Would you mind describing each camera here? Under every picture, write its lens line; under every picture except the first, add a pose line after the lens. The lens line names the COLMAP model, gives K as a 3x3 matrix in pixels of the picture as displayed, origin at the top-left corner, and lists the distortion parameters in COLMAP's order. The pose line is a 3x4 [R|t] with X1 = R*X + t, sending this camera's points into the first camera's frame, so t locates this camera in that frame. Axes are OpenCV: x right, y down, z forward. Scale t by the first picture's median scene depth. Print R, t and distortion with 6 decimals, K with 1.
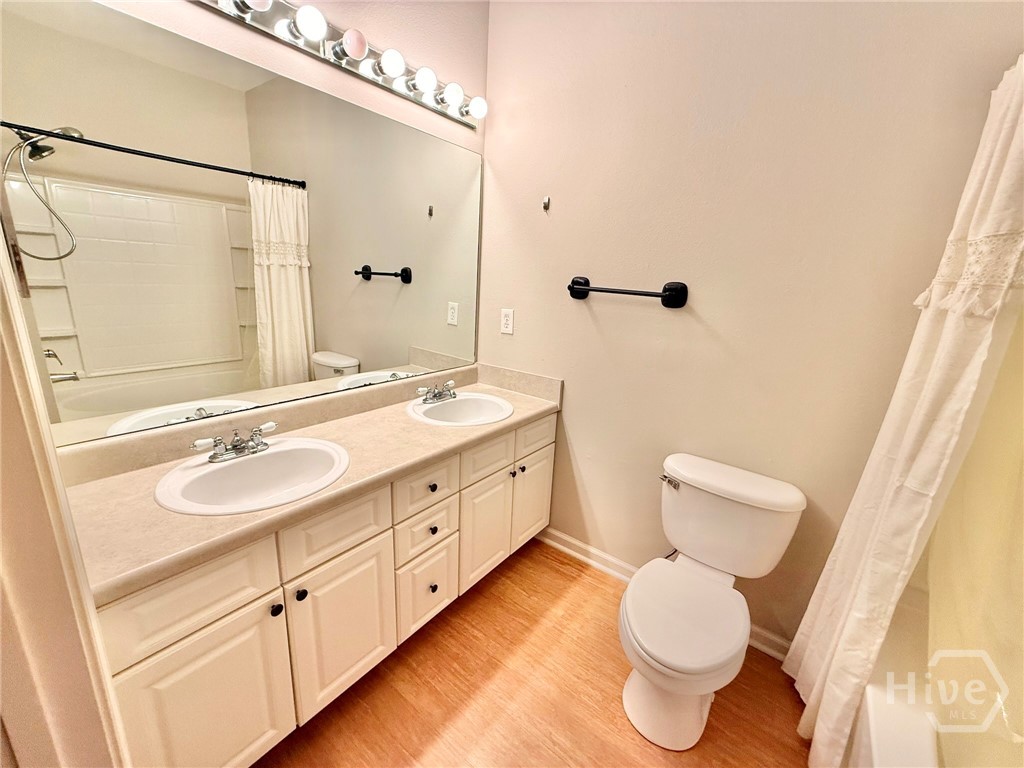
lens RADIAL K [[409.2, 0, 511.1], [0, 409.2, 387.4], [0, 0, 1]] dist [0.000708, -0.000094]
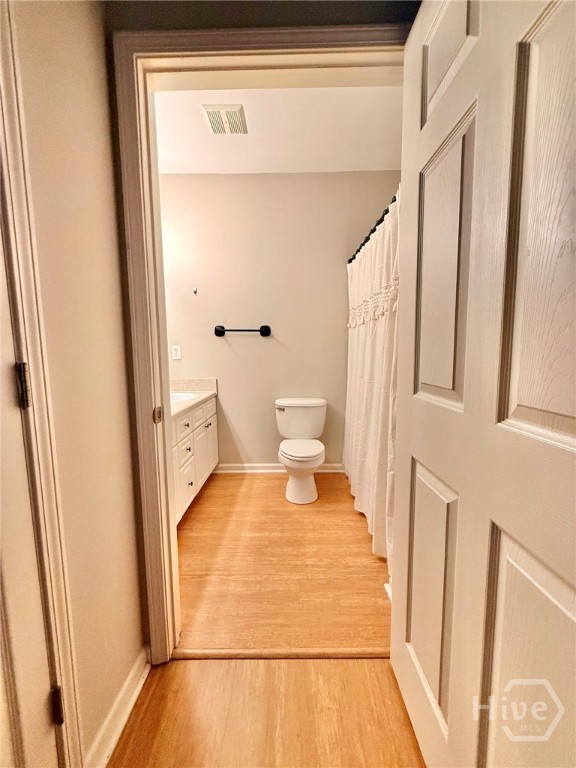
lens RADIAL K [[306.9, 0, 287.9], [0, 306.9, 383.6], [0, 0, 1]] dist [0.000708, -0.000094]
pose [[0.800215, -0.125558, 0.586423, -0.485961], [0.207381, 0.975447, -0.074134, 0.195094], [-0.562716, 0.180936, 0.806606, -0.373753]]
